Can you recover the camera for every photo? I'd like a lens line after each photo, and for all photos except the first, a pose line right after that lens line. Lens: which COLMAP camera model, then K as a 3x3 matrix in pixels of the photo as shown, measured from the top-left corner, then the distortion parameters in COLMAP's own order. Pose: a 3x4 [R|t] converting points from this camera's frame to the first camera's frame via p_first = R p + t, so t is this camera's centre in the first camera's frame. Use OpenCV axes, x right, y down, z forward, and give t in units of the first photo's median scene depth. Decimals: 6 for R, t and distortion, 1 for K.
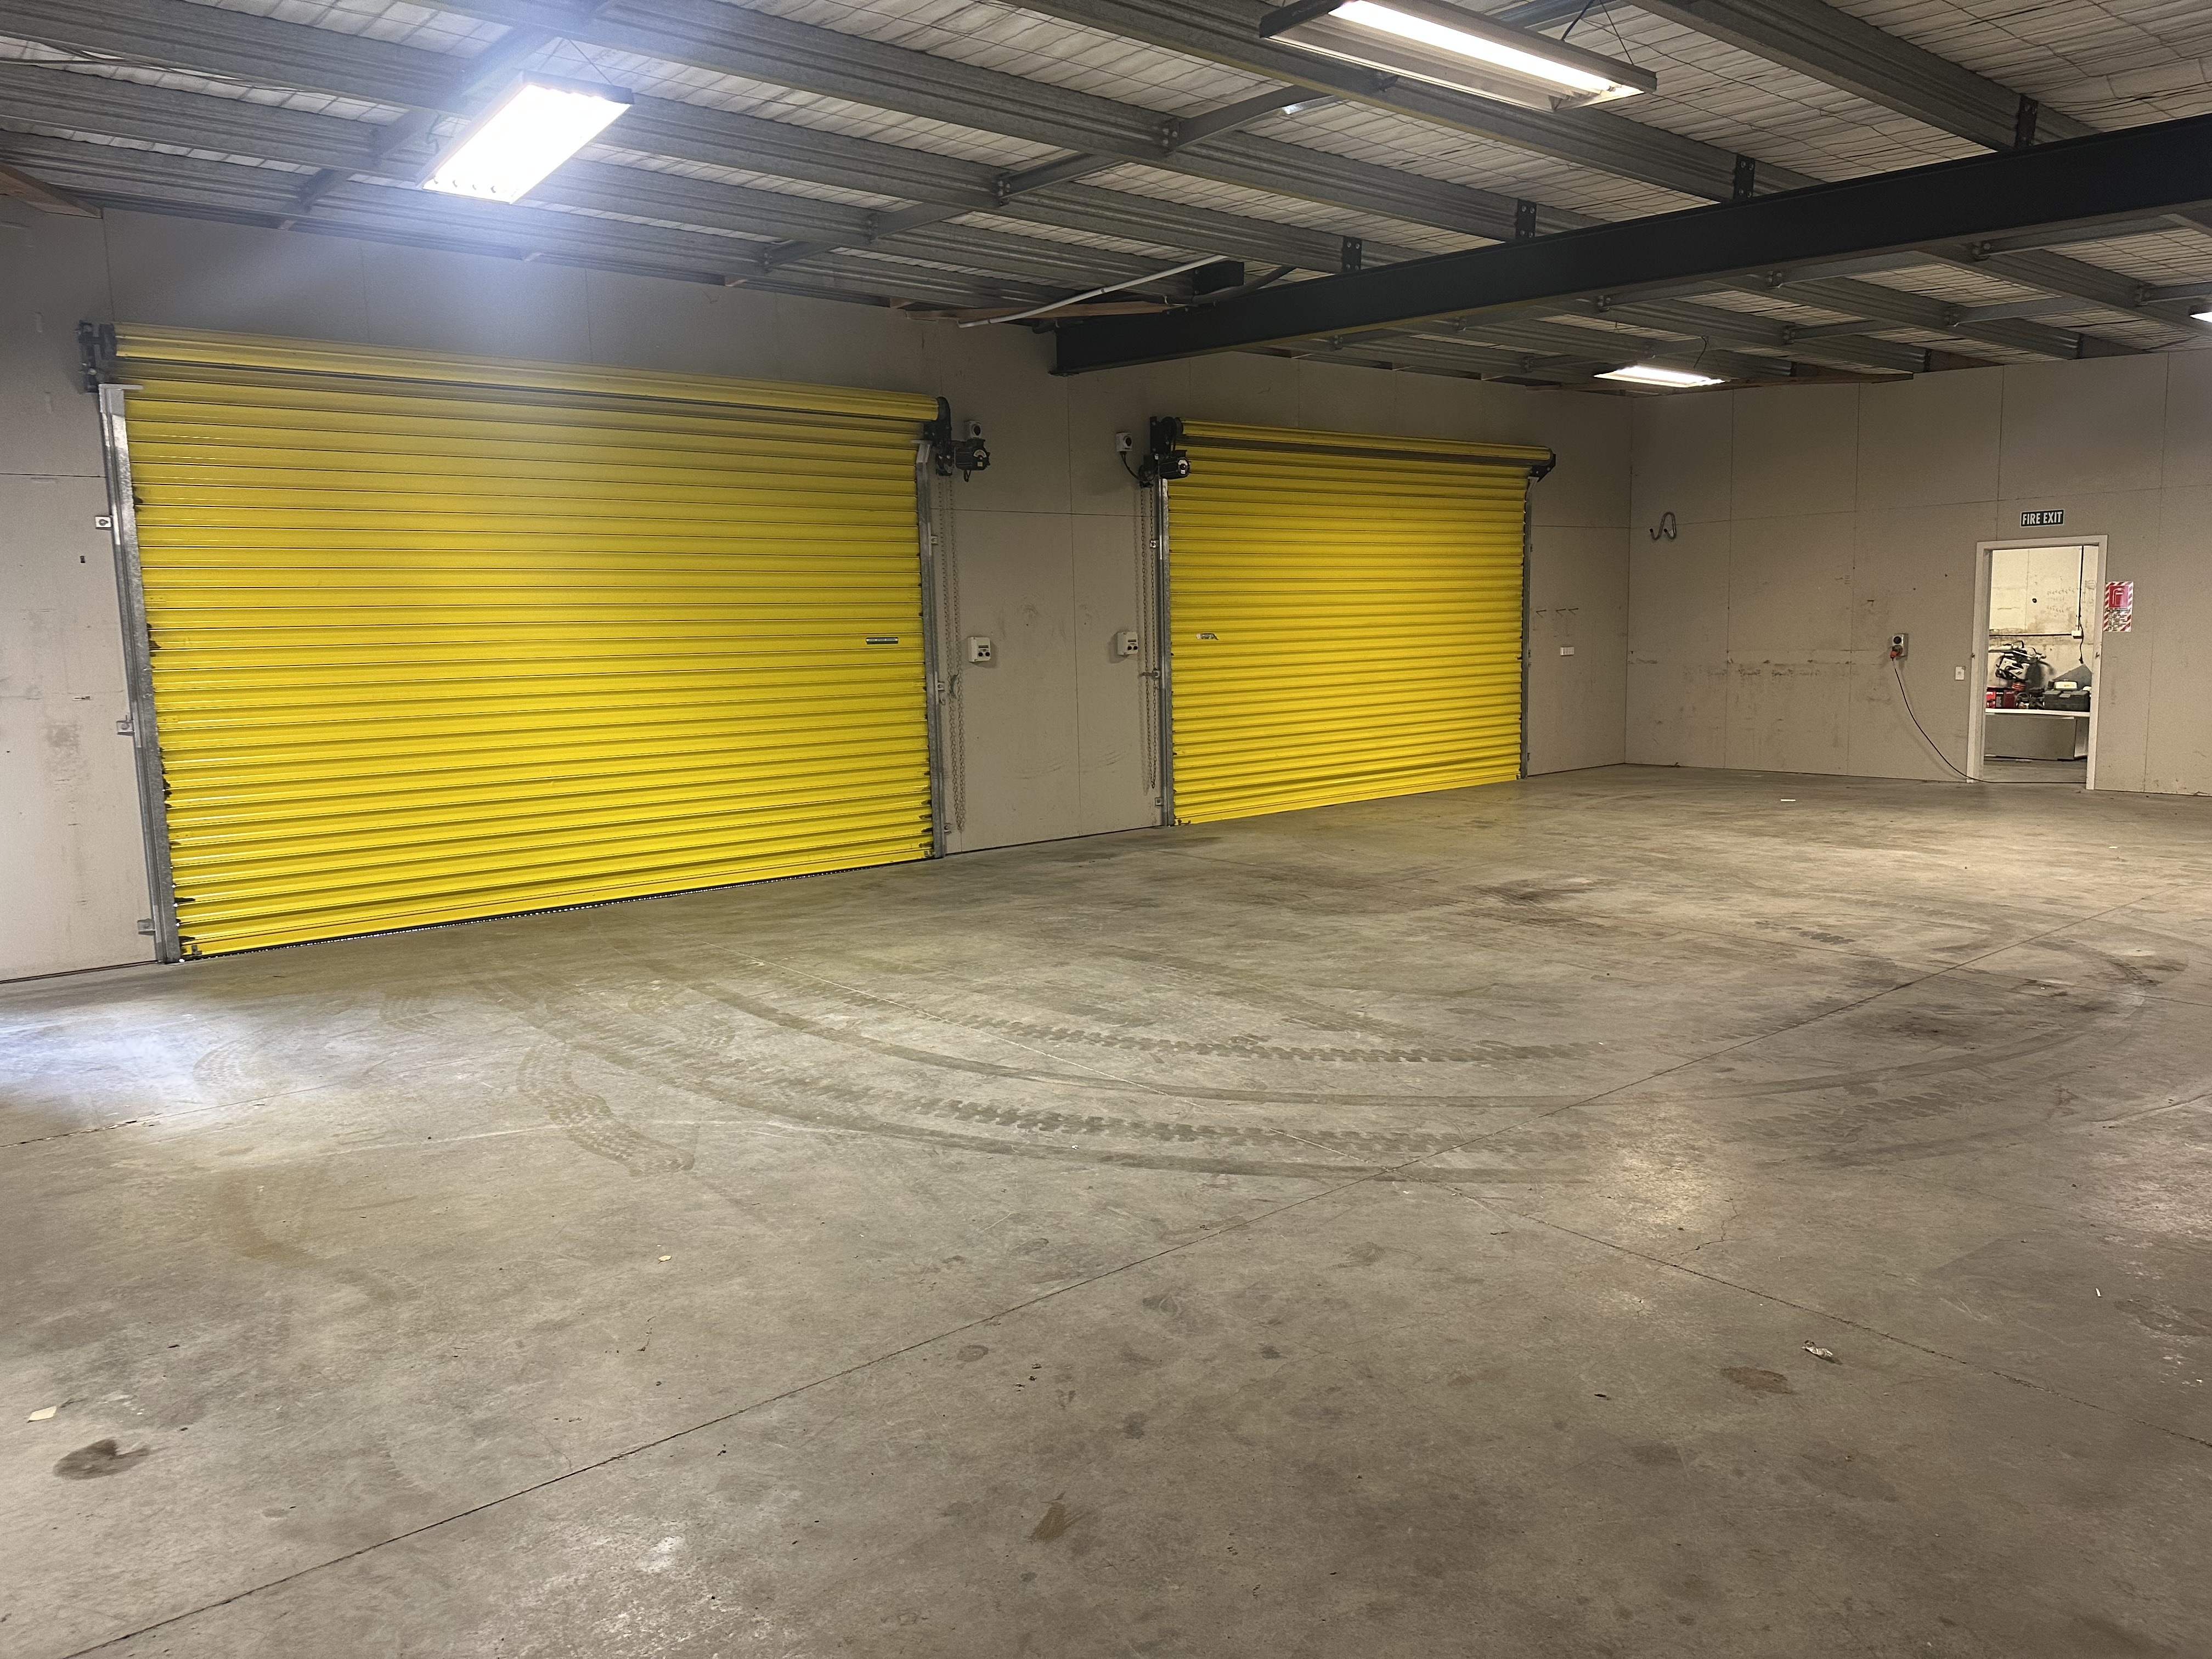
lens RADIAL K [[1564.1, 0, 1115.7], [0, 1564.1, 815.5], [0, 0, 1]] dist [0.079631, -0.107872]
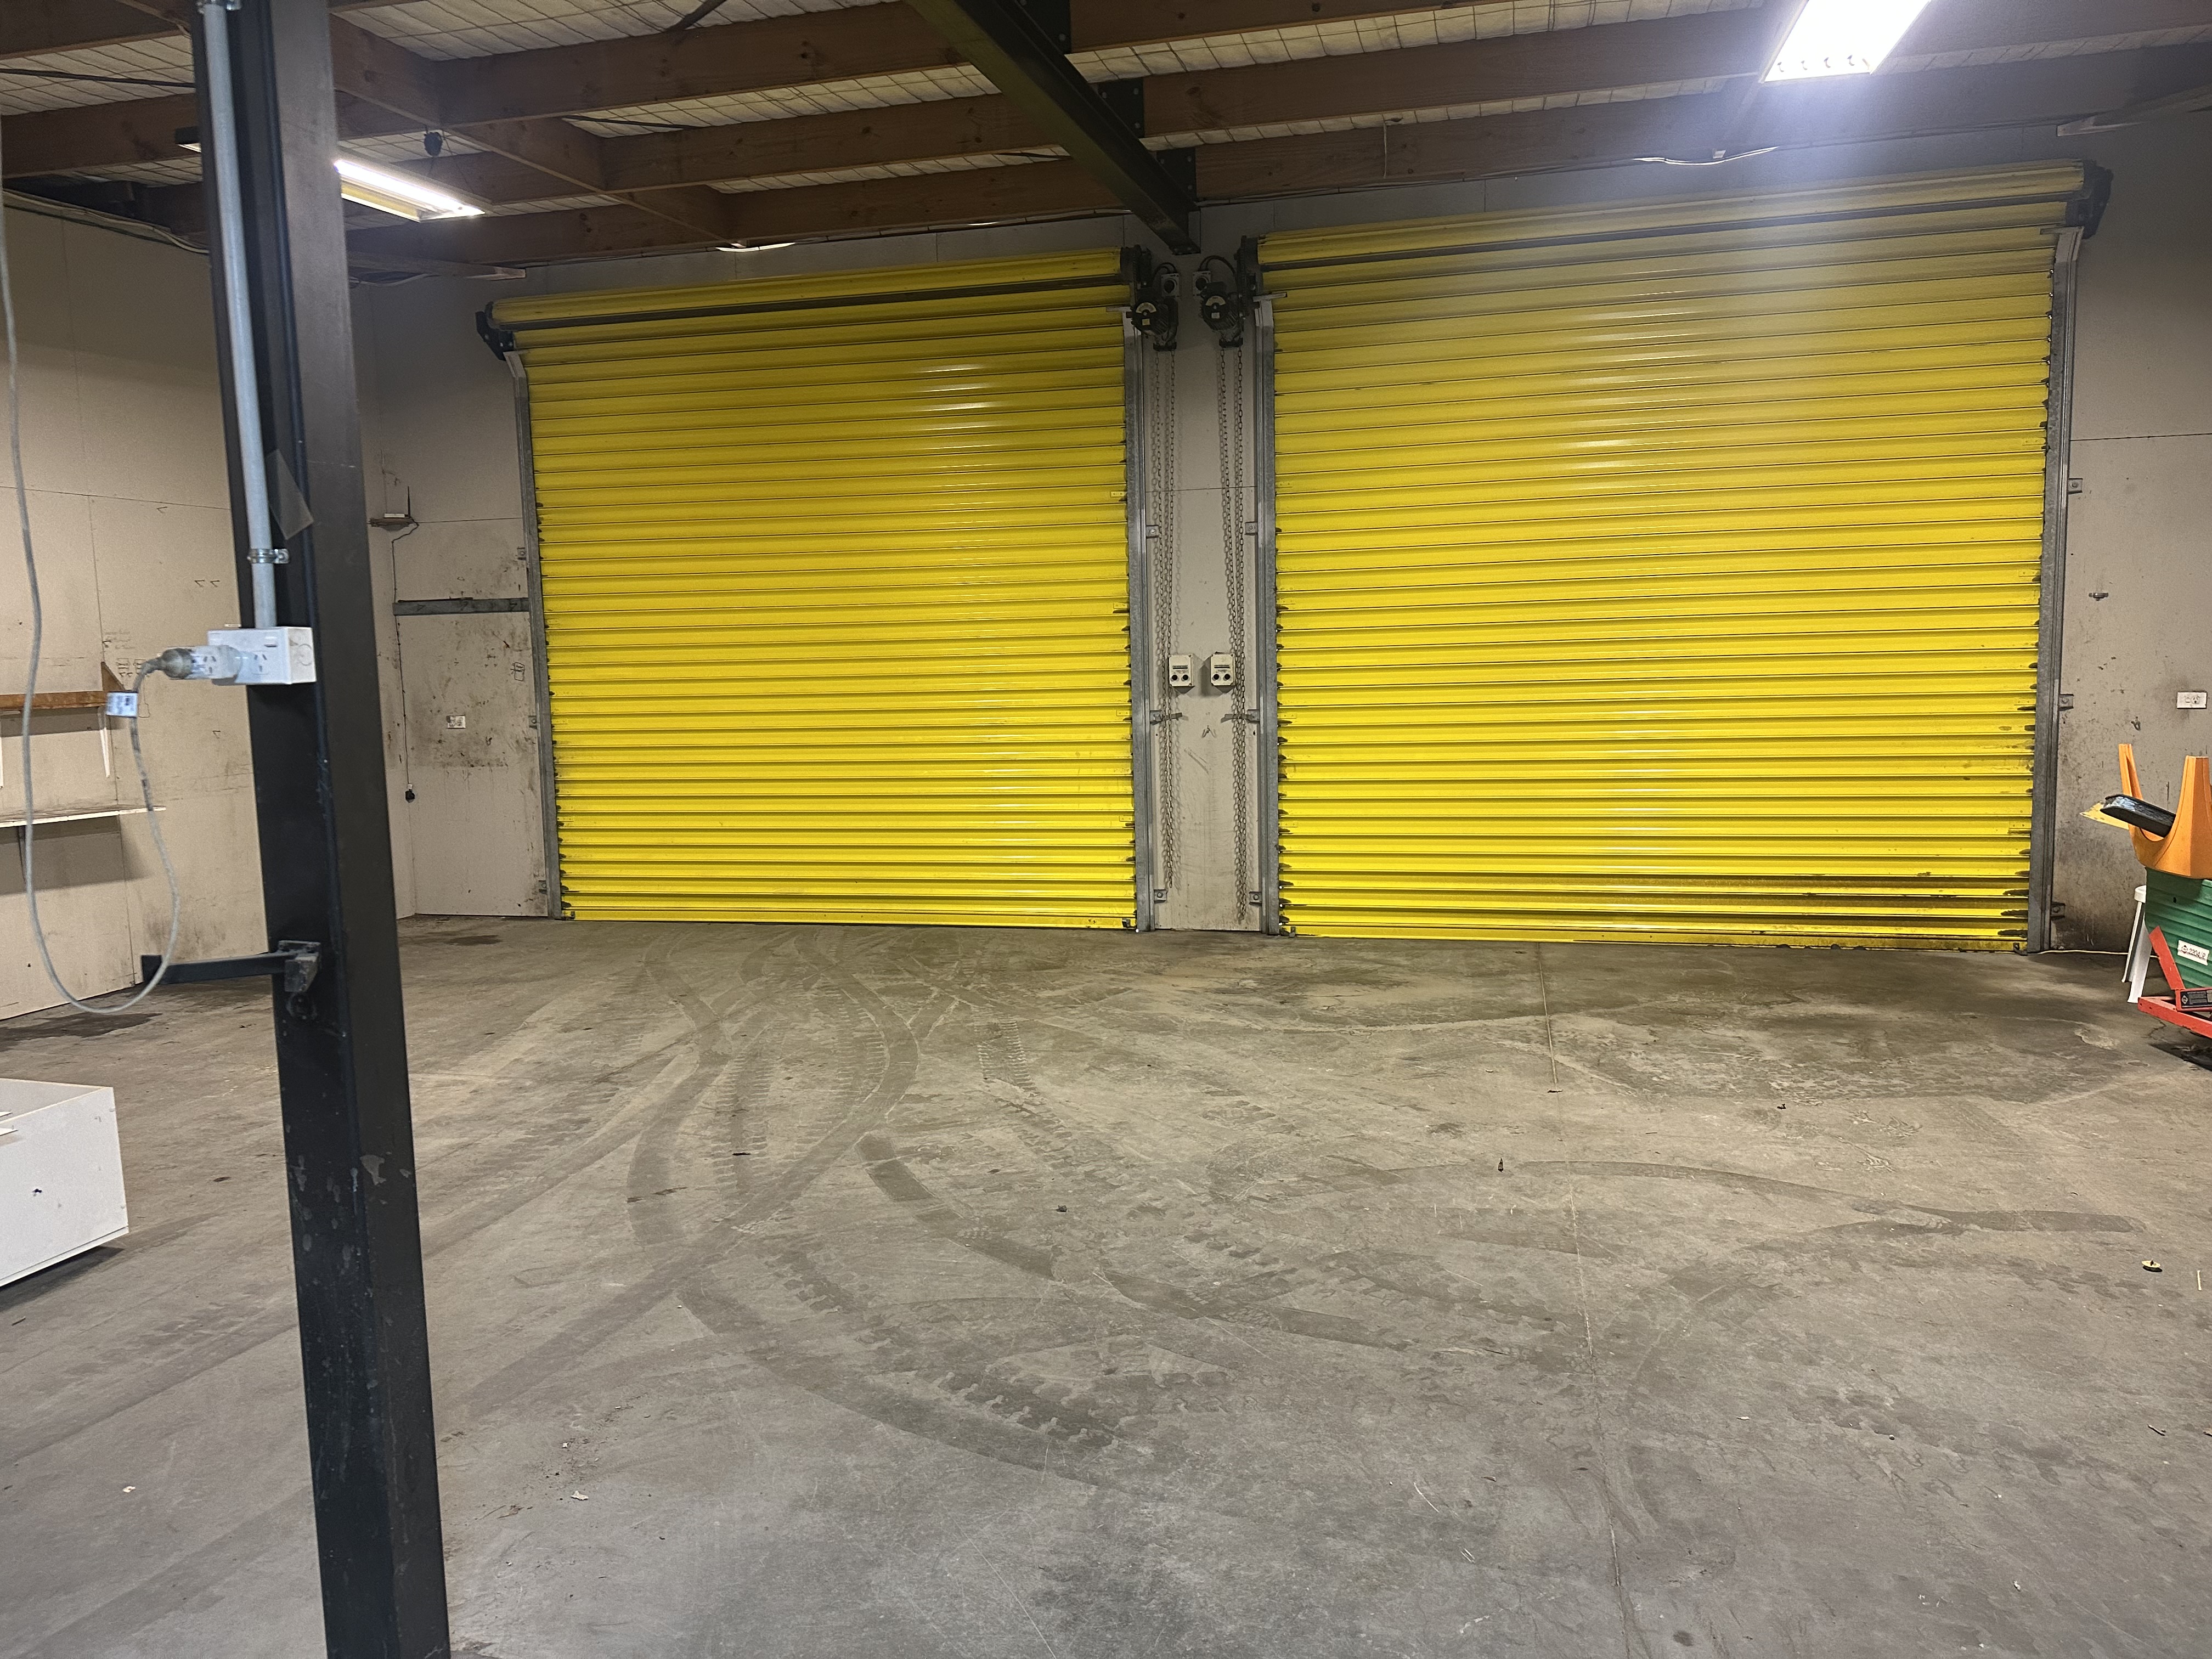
lens RADIAL K [[1564.1, 0, 1105.0], [0, 1564.1, 828.3], [0, 0, 1]] dist [0.079631, -0.107872]
pose [[0.613379, 0.093763, -0.784203, 1.098660], [-0.092936, 0.994598, 0.046228, -0.133732], [0.784302, 0.044525, 0.618779, 1.066809]]
